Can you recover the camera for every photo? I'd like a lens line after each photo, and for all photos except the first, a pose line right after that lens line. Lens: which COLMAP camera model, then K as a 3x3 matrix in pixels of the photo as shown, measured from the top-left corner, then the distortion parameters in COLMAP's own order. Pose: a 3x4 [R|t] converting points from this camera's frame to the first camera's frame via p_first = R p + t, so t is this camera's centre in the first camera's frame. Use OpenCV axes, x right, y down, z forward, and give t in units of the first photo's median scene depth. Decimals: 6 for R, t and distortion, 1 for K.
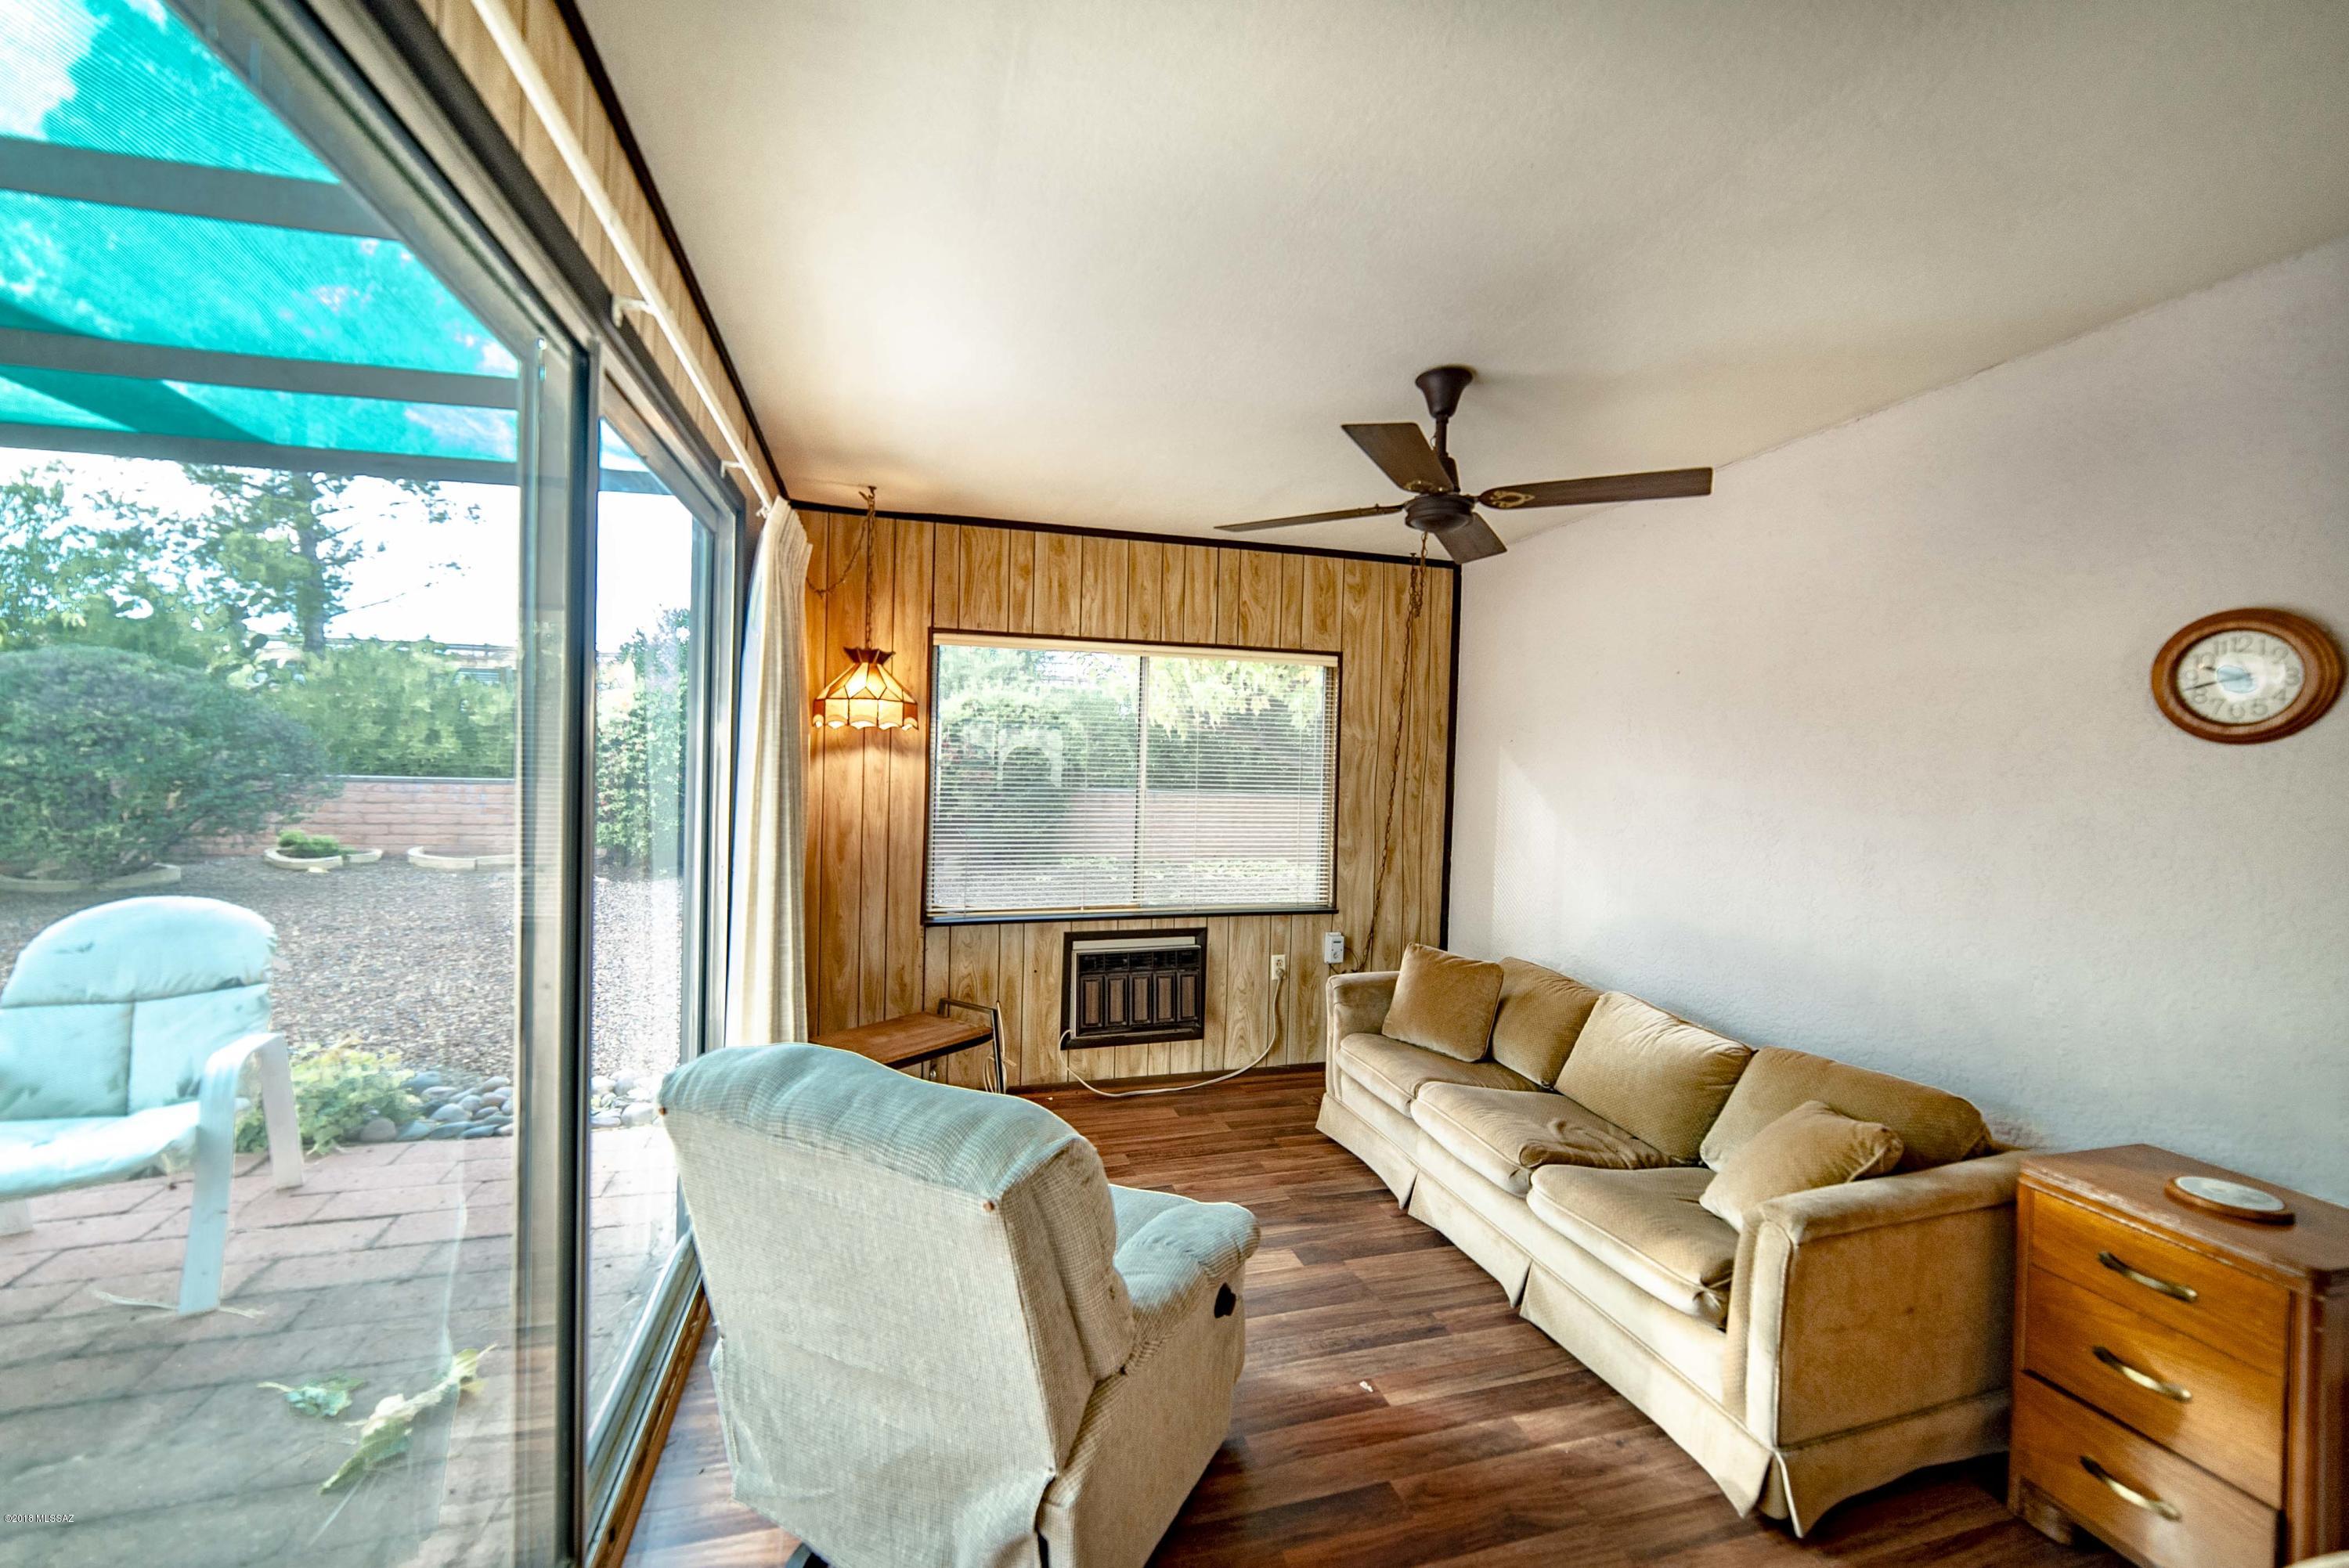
lens RADIAL K [[923.2, 0, 1165.1], [0, 923.2, 781.9], [0, 0, 1]] dist [-0.014573, 0.006524]
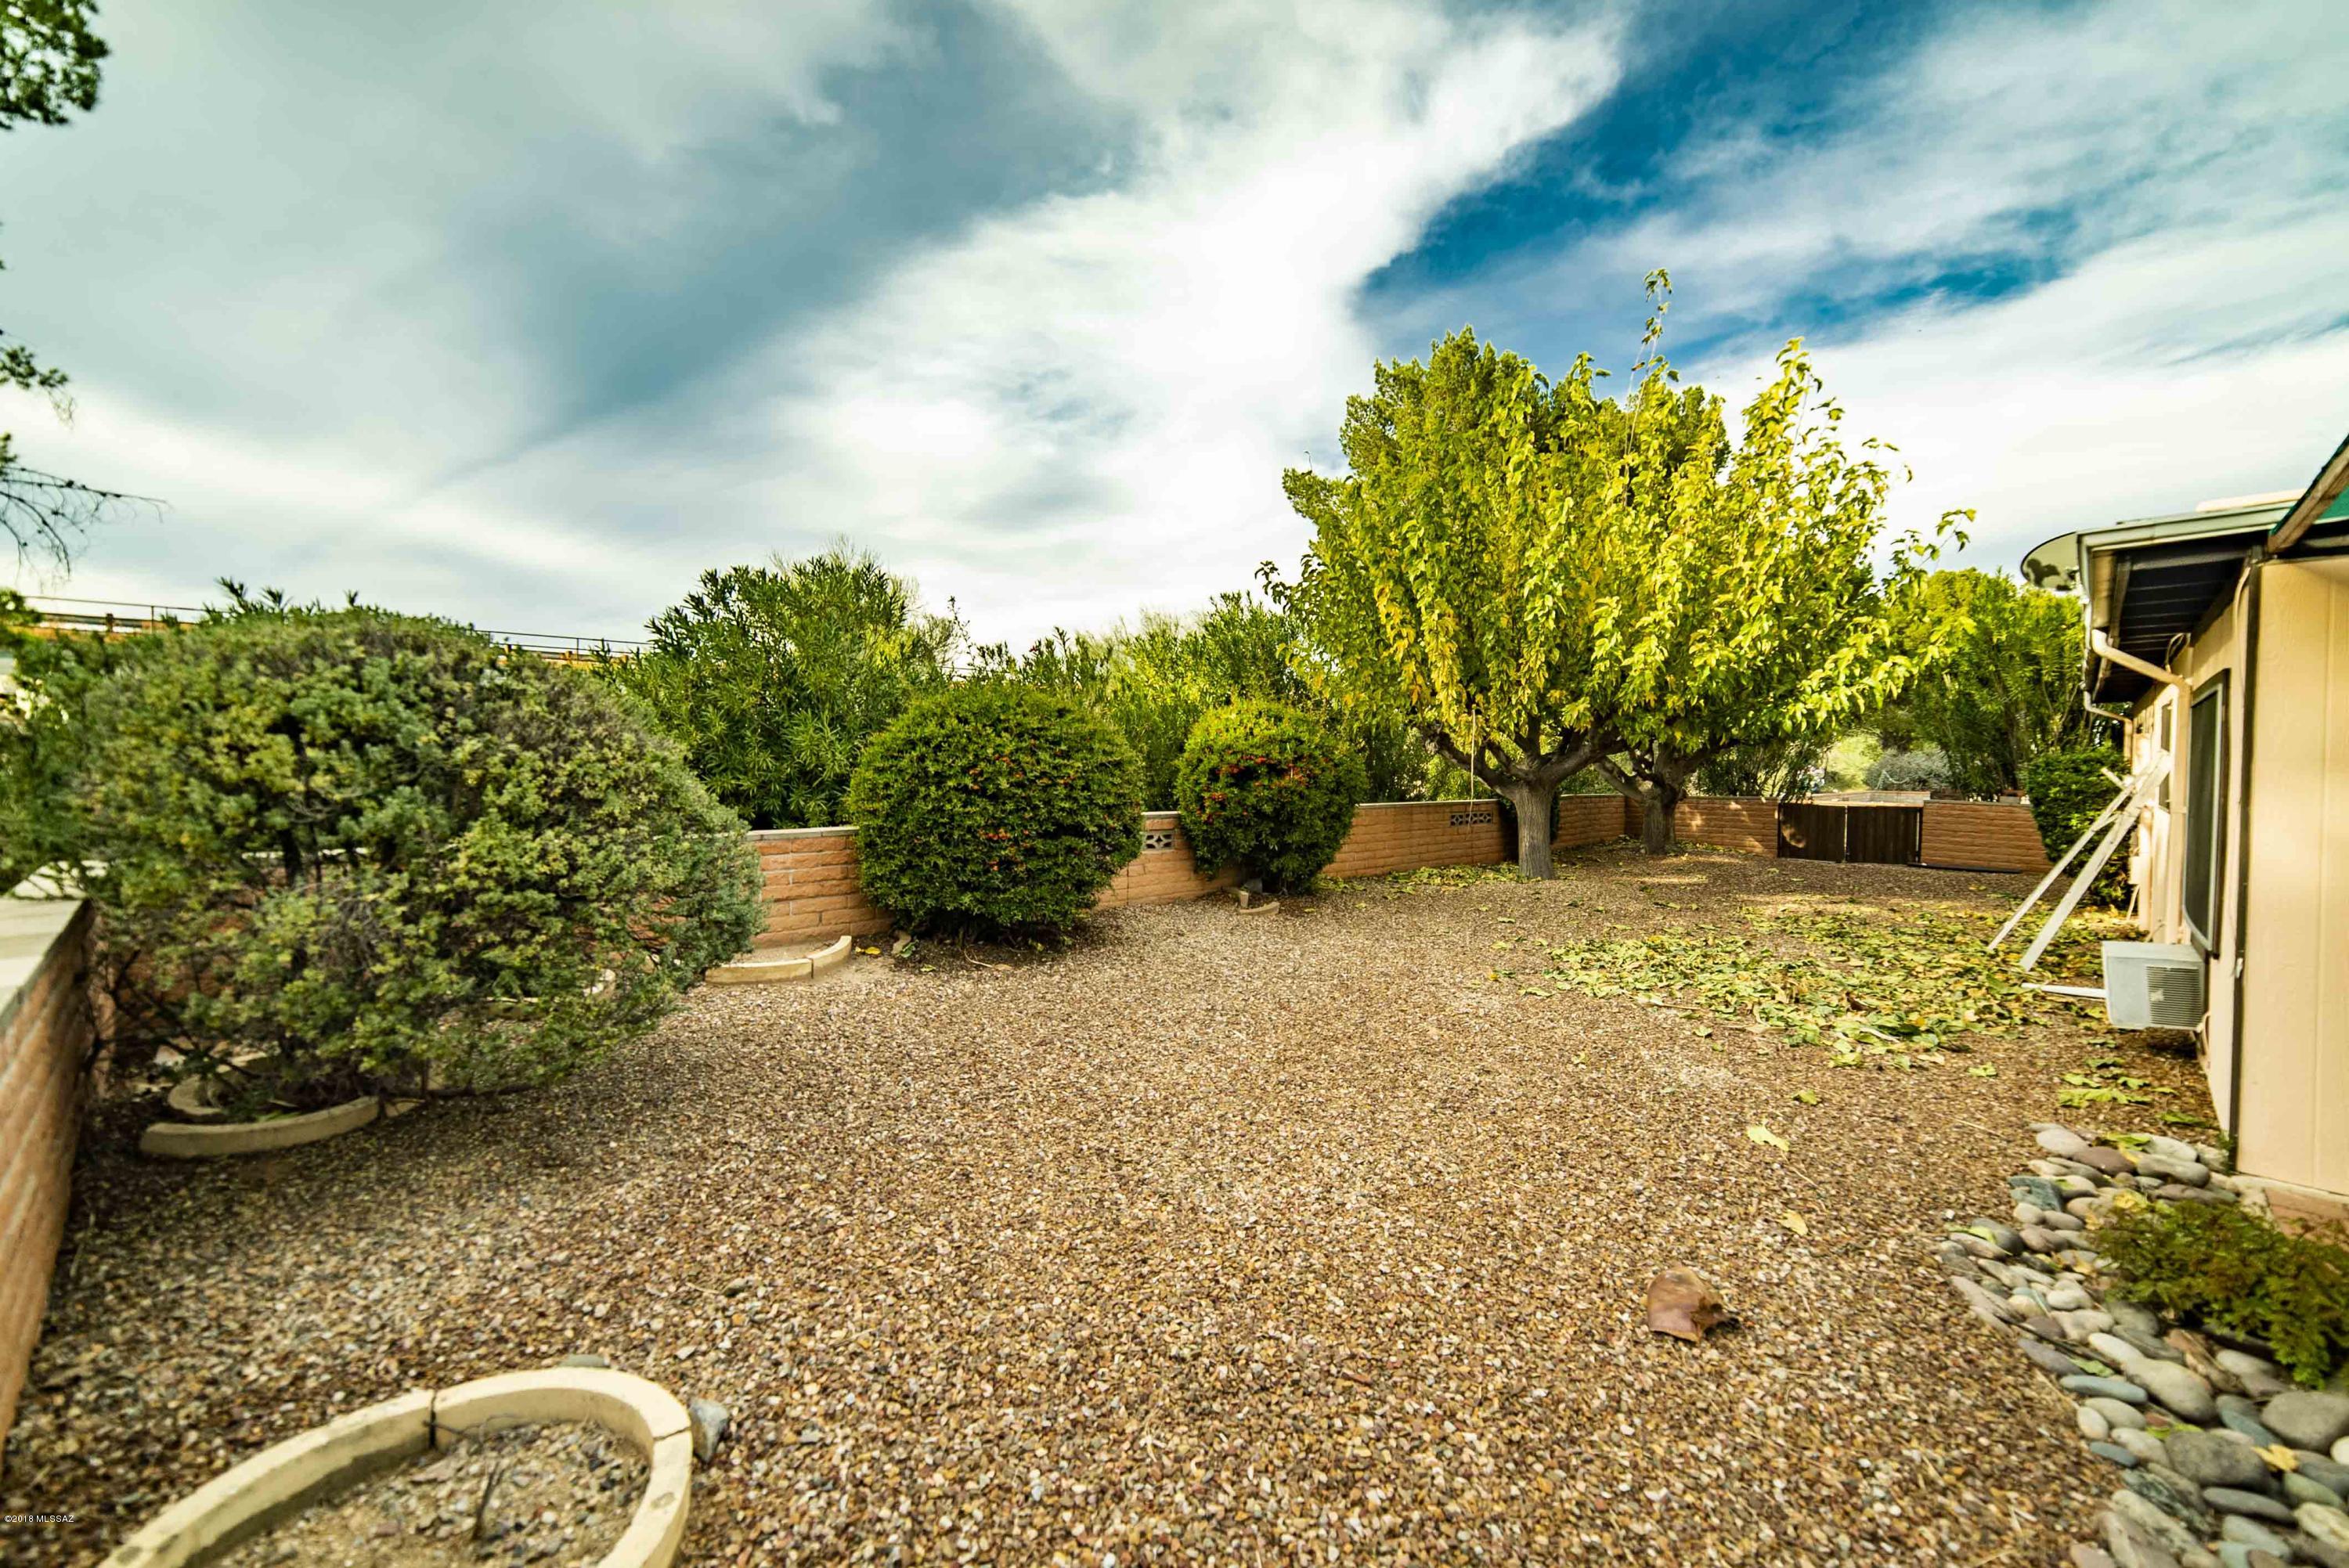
lens RADIAL K [[923.2, 0, 1176.4], [0, 923.2, 781.7], [0, 0, 1]] dist [-0.014573, 0.006524]
pose [[0.870927, -0.031881, 0.490377, -0.879298], [0.028528, 0.999491, 0.014313, -0.045581], [-0.490584, 0.001524, 0.871393, 0.318031]]
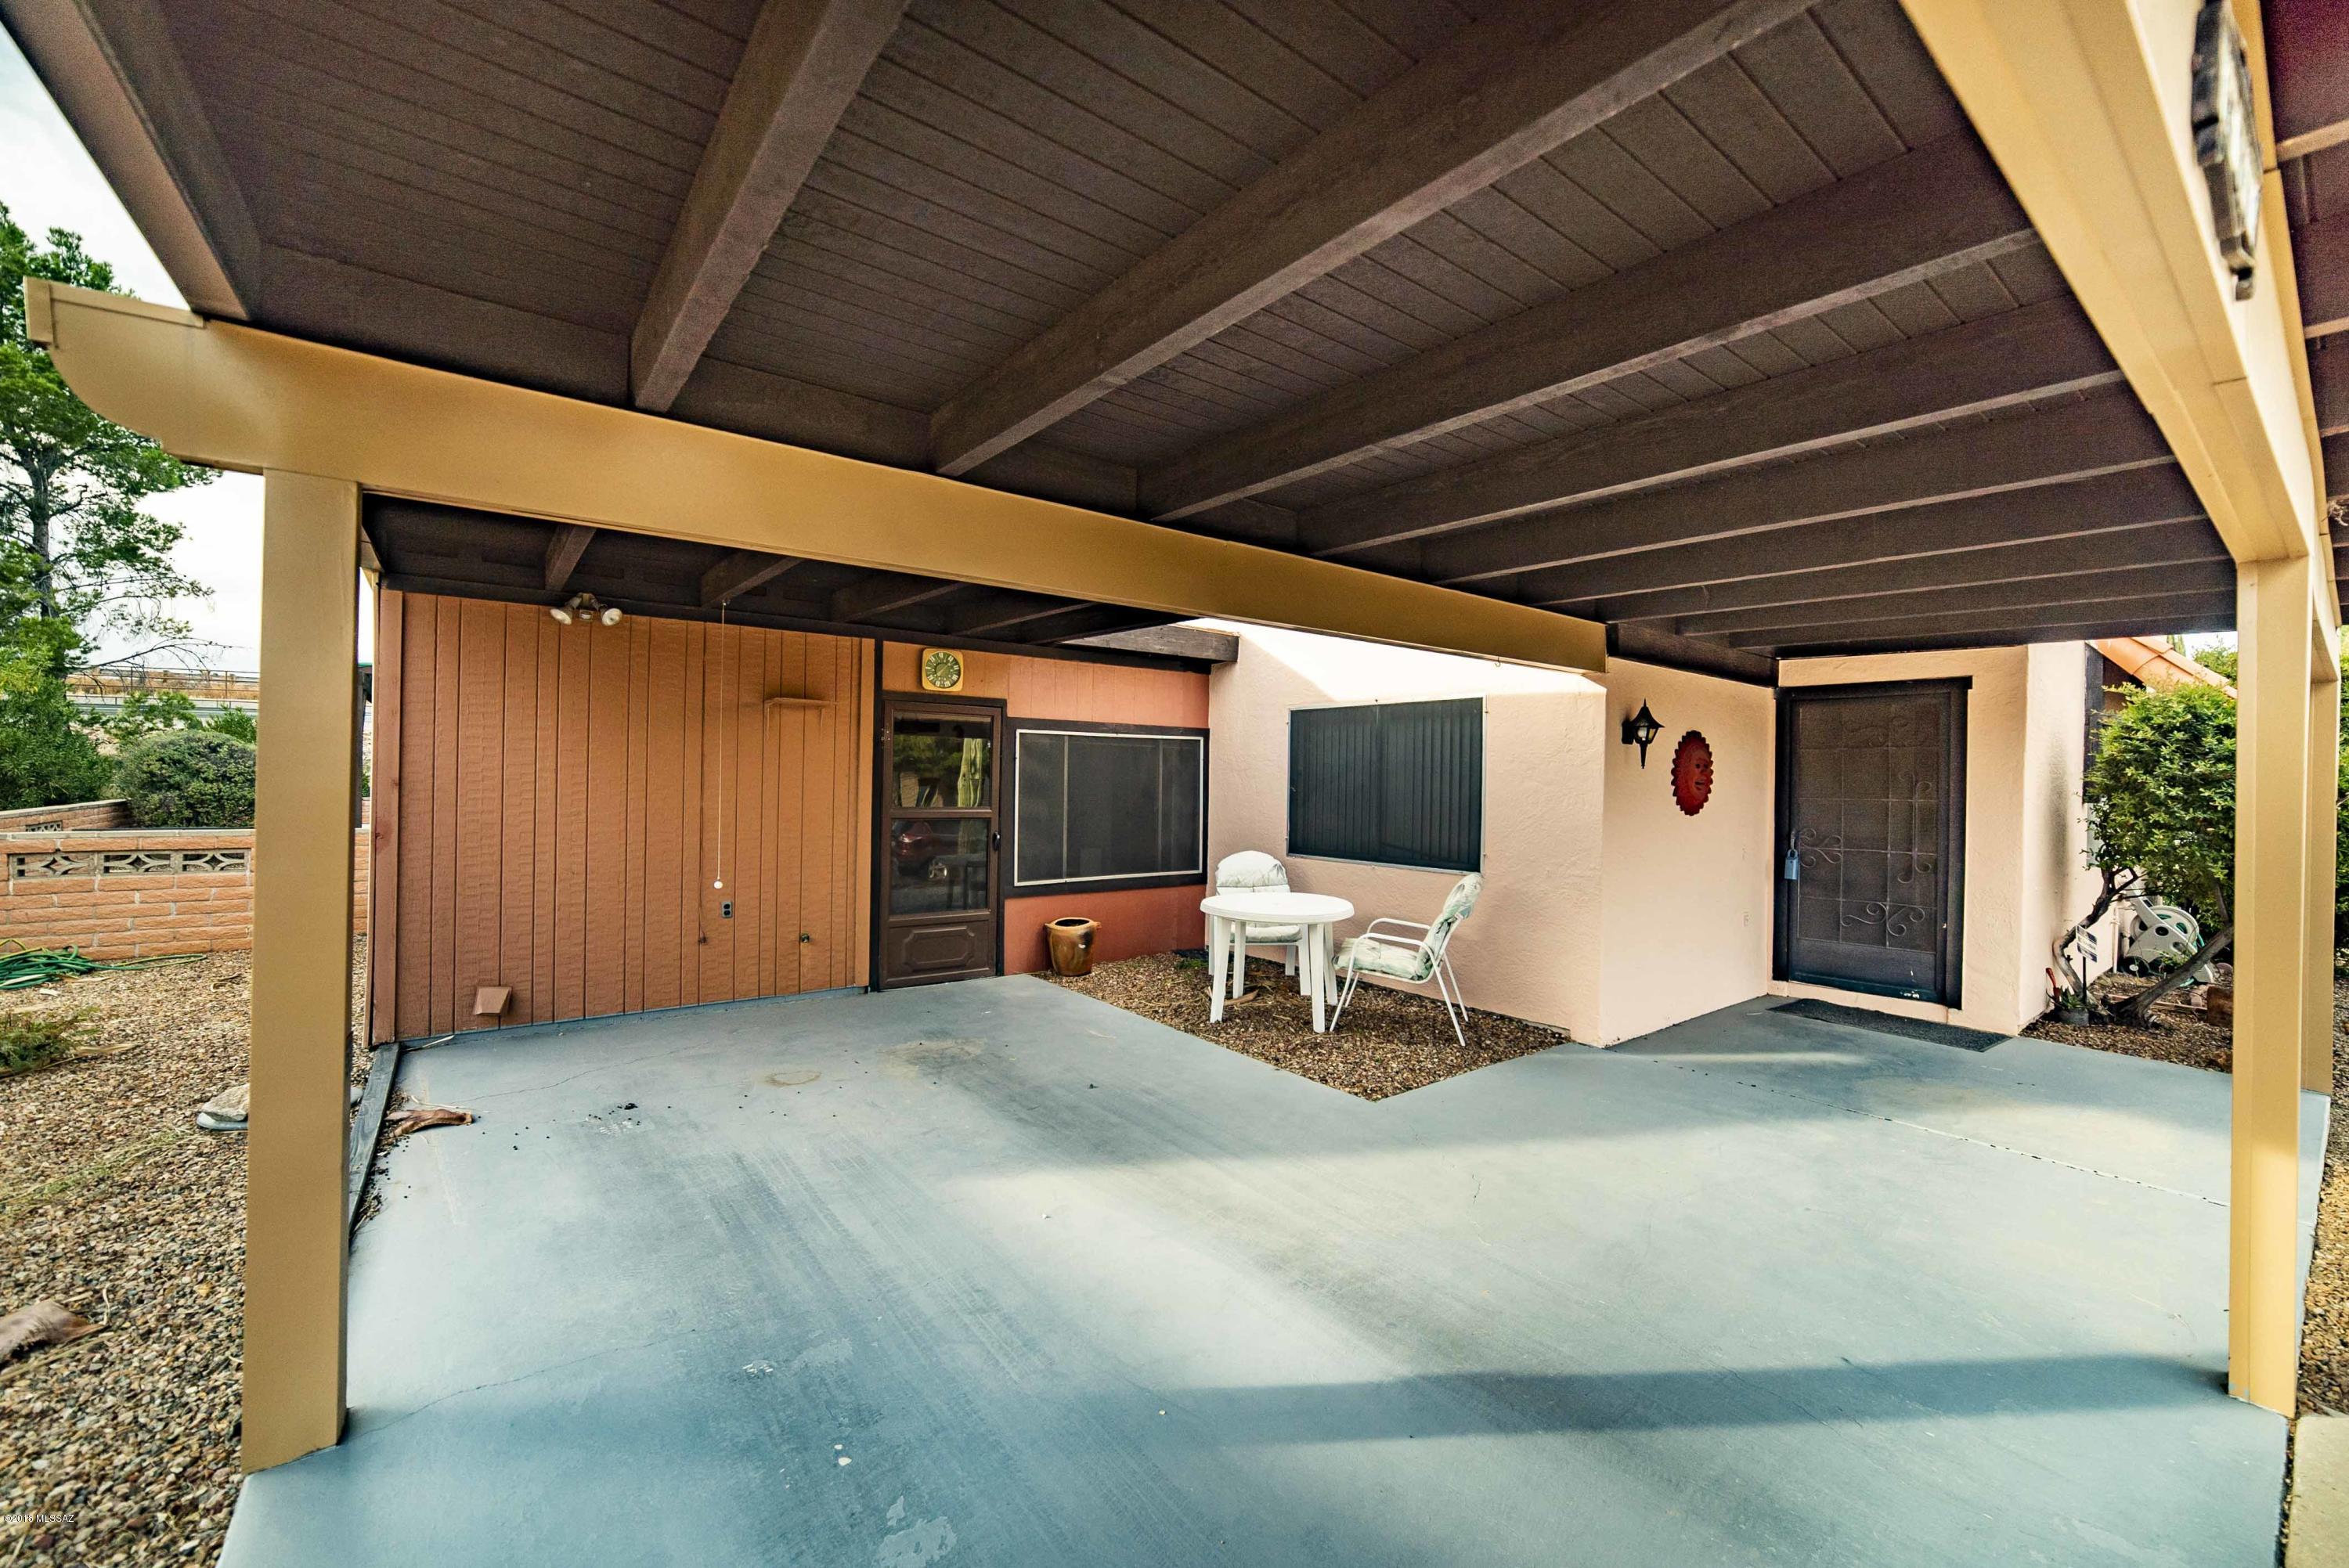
lens RADIAL K [[923.2, 0, 1163.5], [0, 923.2, 786.9], [0, 0, 1]] dist [-0.014573, 0.006524]
pose [[0.933154, -0.015868, 0.359127, 0.023064], [0.019306, 0.999796, -0.005991, 0.017202], [-0.358959, 0.012524, 0.933269, -1.280341]]
